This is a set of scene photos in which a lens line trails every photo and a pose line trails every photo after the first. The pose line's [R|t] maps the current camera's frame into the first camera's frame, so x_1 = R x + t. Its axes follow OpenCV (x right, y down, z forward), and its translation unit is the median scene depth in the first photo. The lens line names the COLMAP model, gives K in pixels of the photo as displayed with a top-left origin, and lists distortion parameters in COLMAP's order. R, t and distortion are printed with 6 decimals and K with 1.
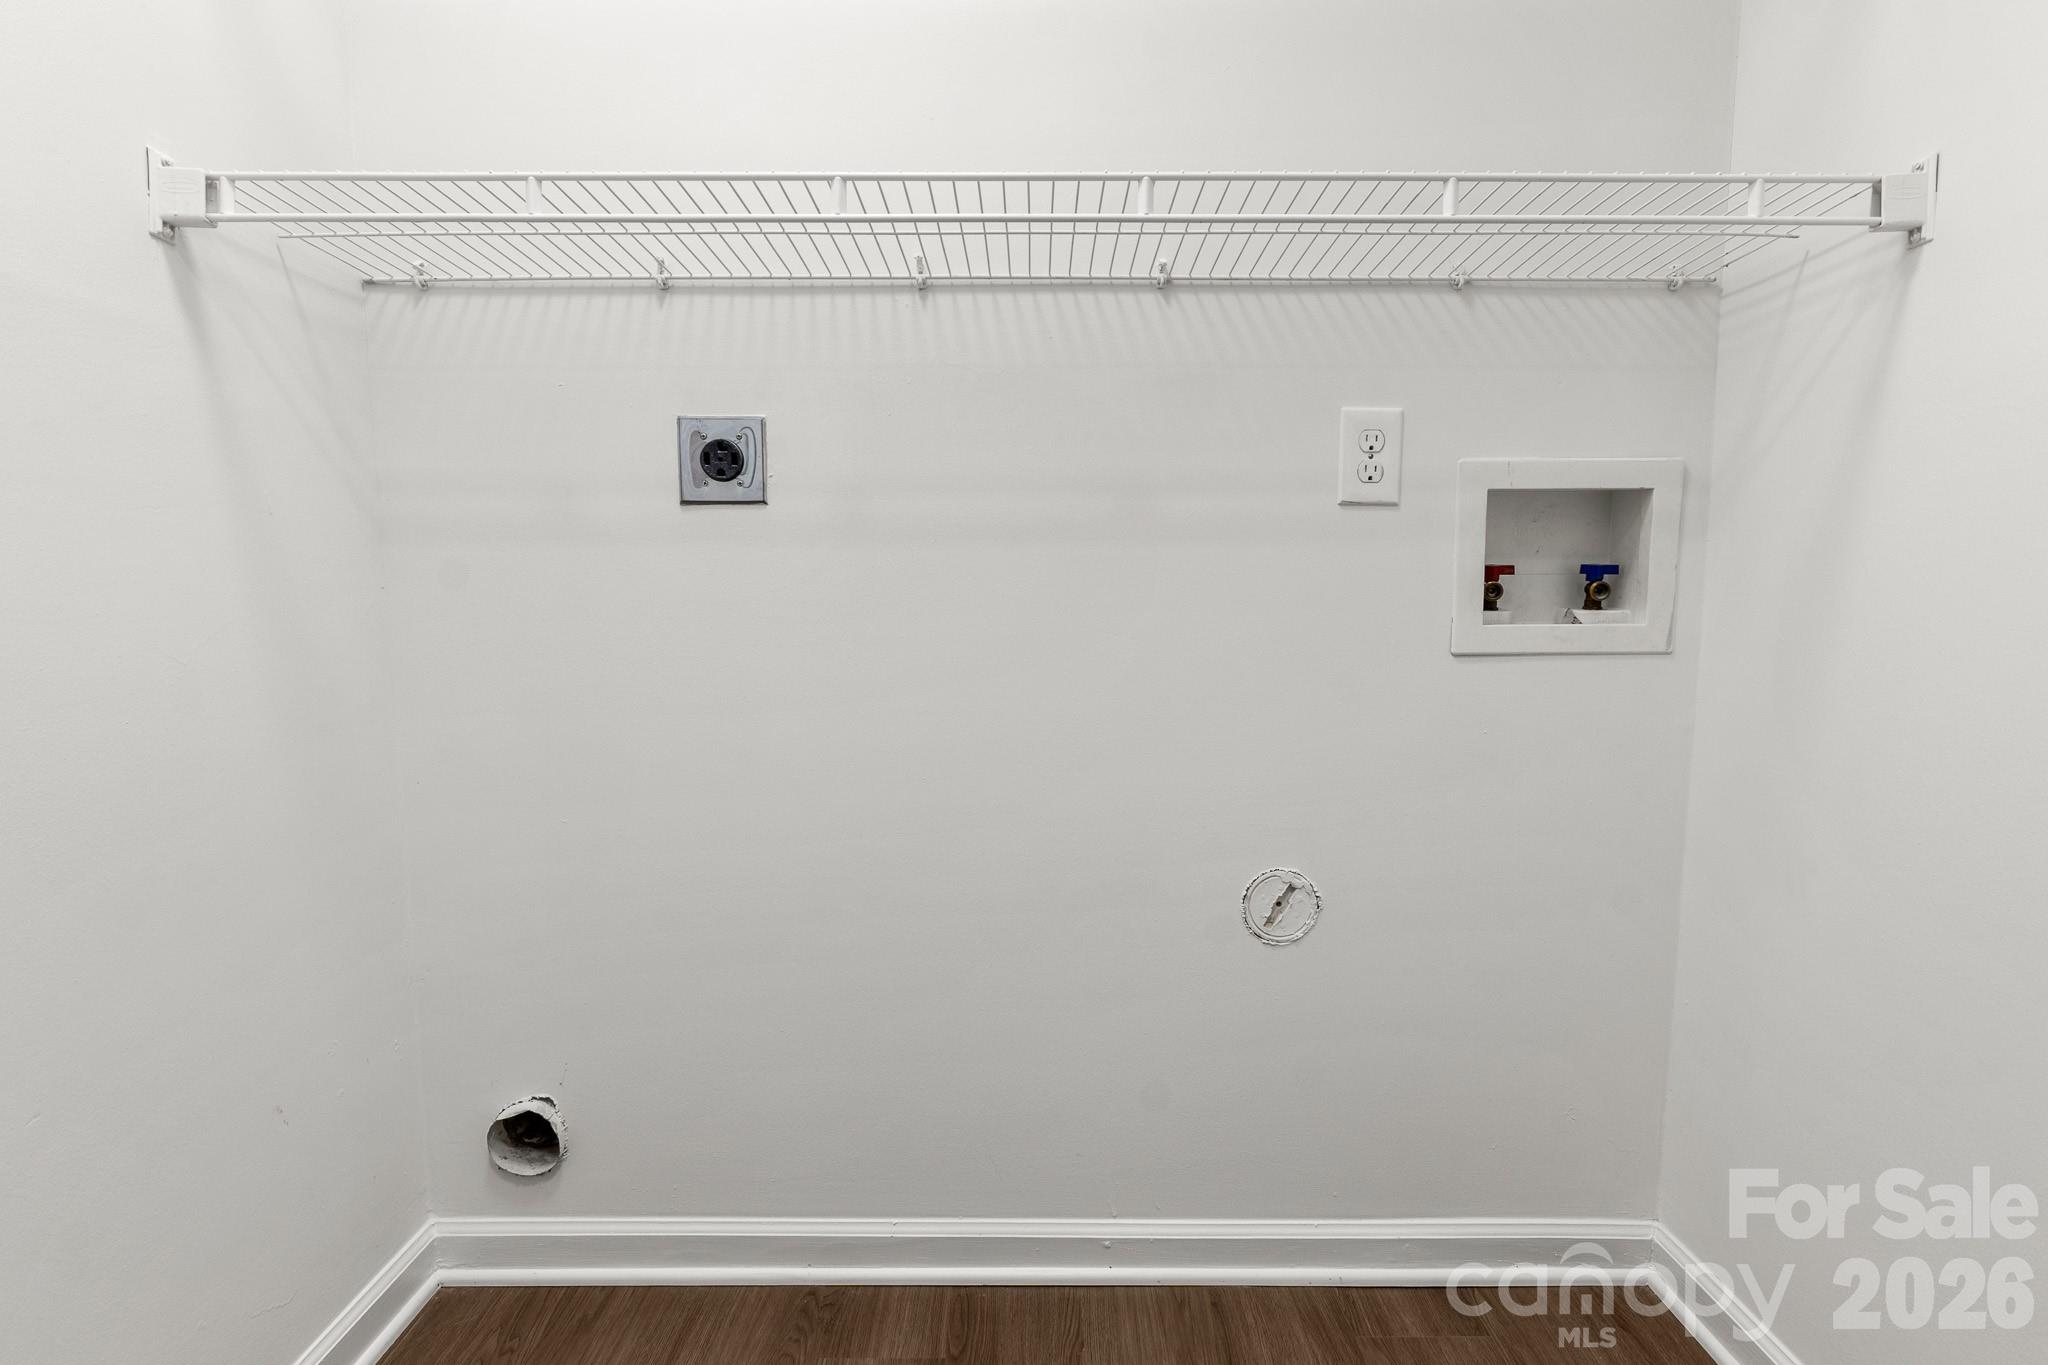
lens RADIAL K [[1023.3, 0, 1024.0], [0, 1023.3, 682.5], [0, 0, 1]] dist [-0.001735, -0.000623]
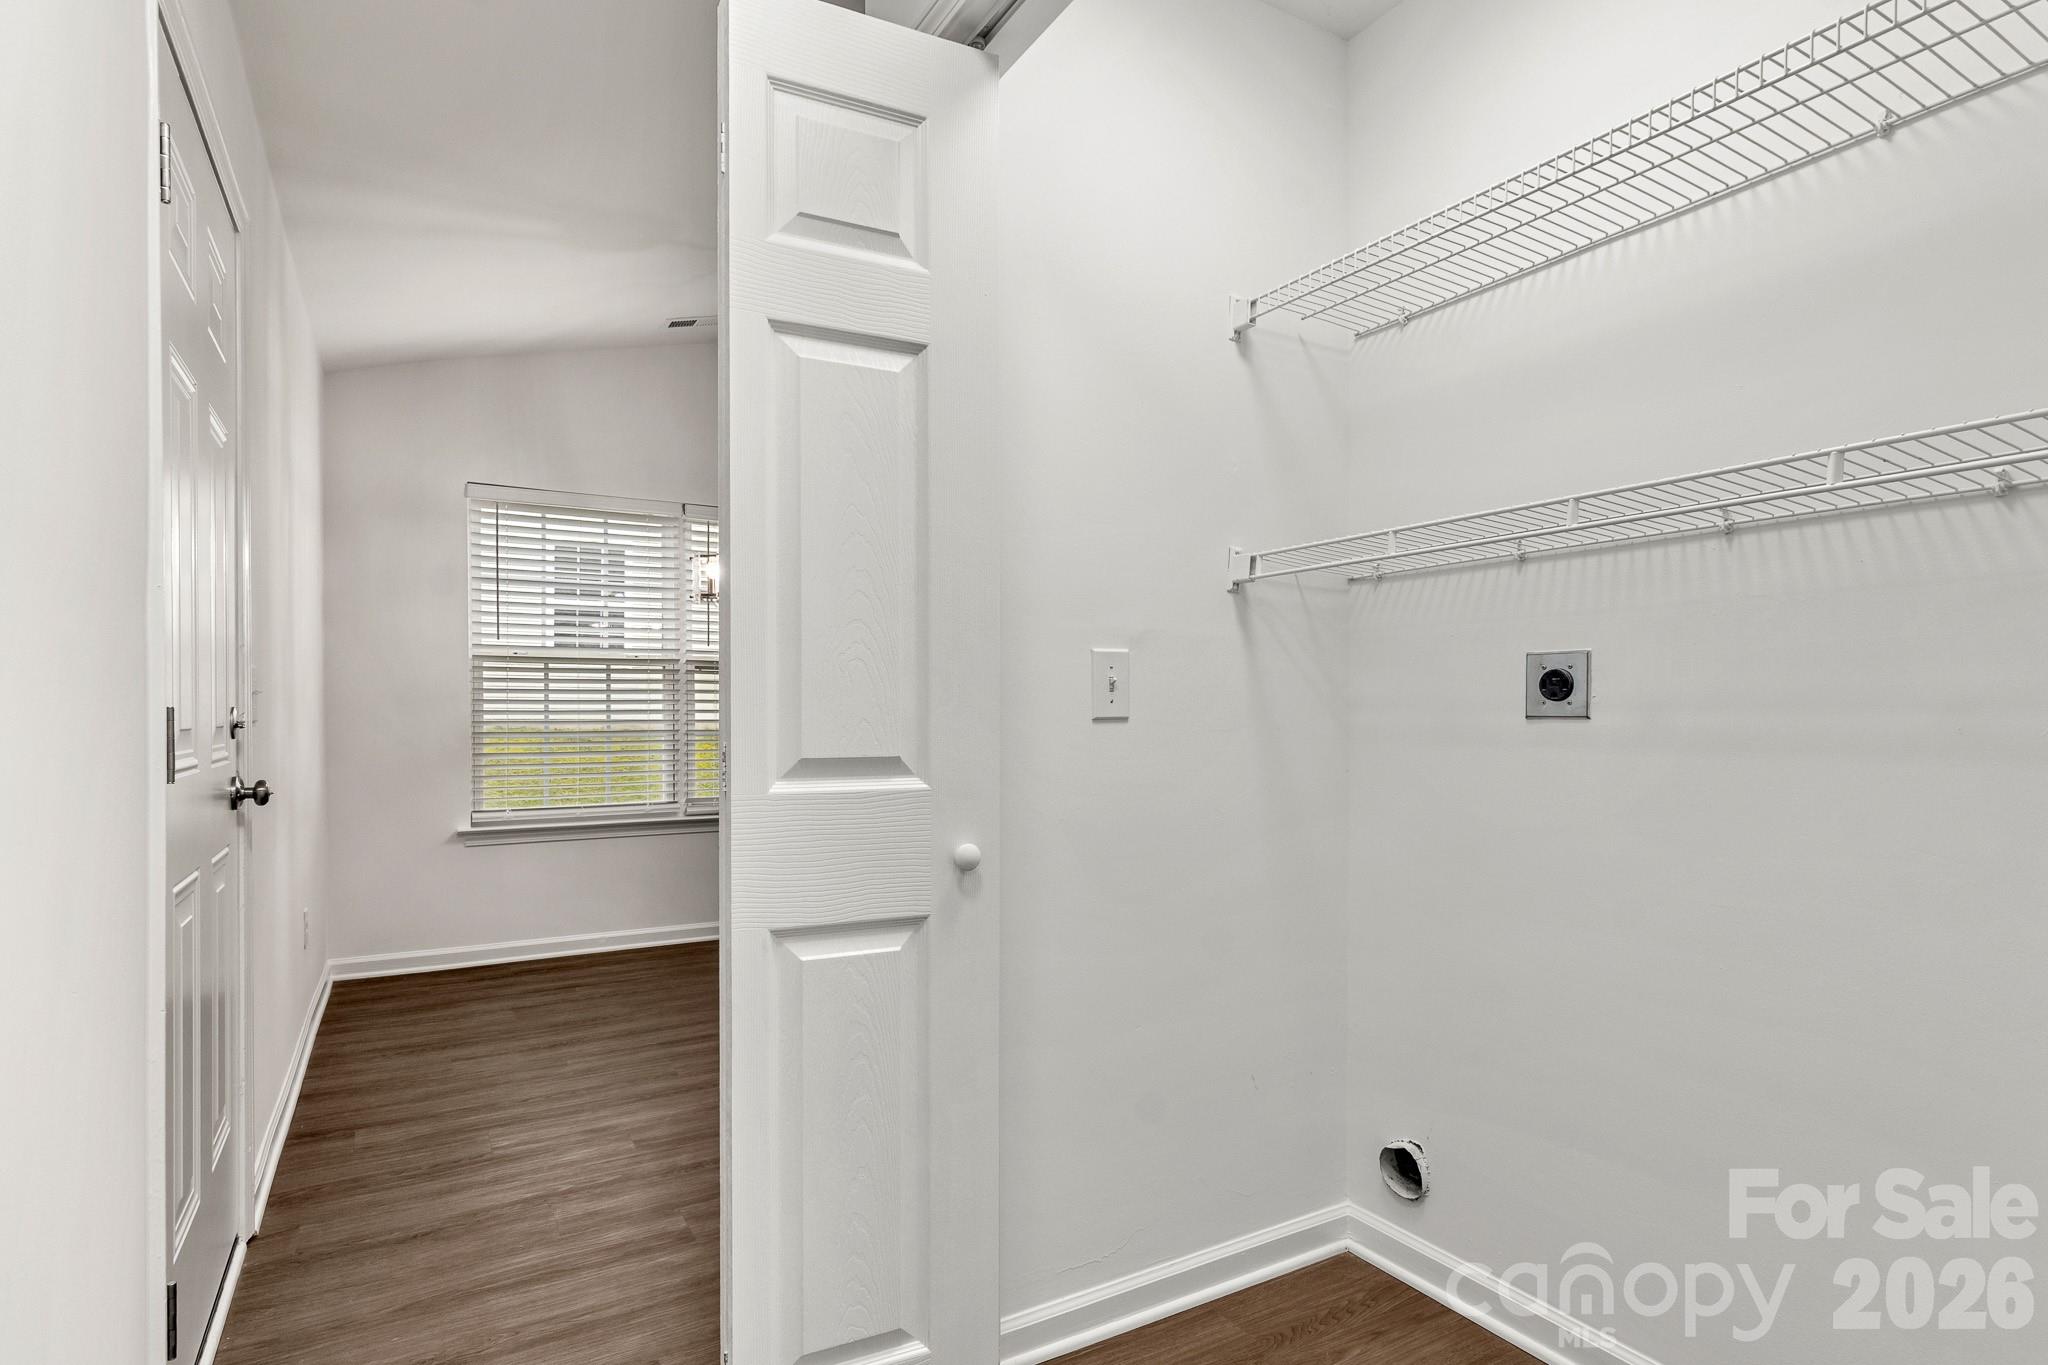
lens RADIAL K [[1025.6, 0, 1015.0], [0, 1025.6, 718.3], [0, 0, 1]] dist [-0.000913, -0.000094]
pose [[0.500968, 0.004437, -0.865454, 0.481539], [-0.093894, 0.994363, -0.049252, -0.047582], [0.860357, 0.105934, 0.498561, -0.226855]]
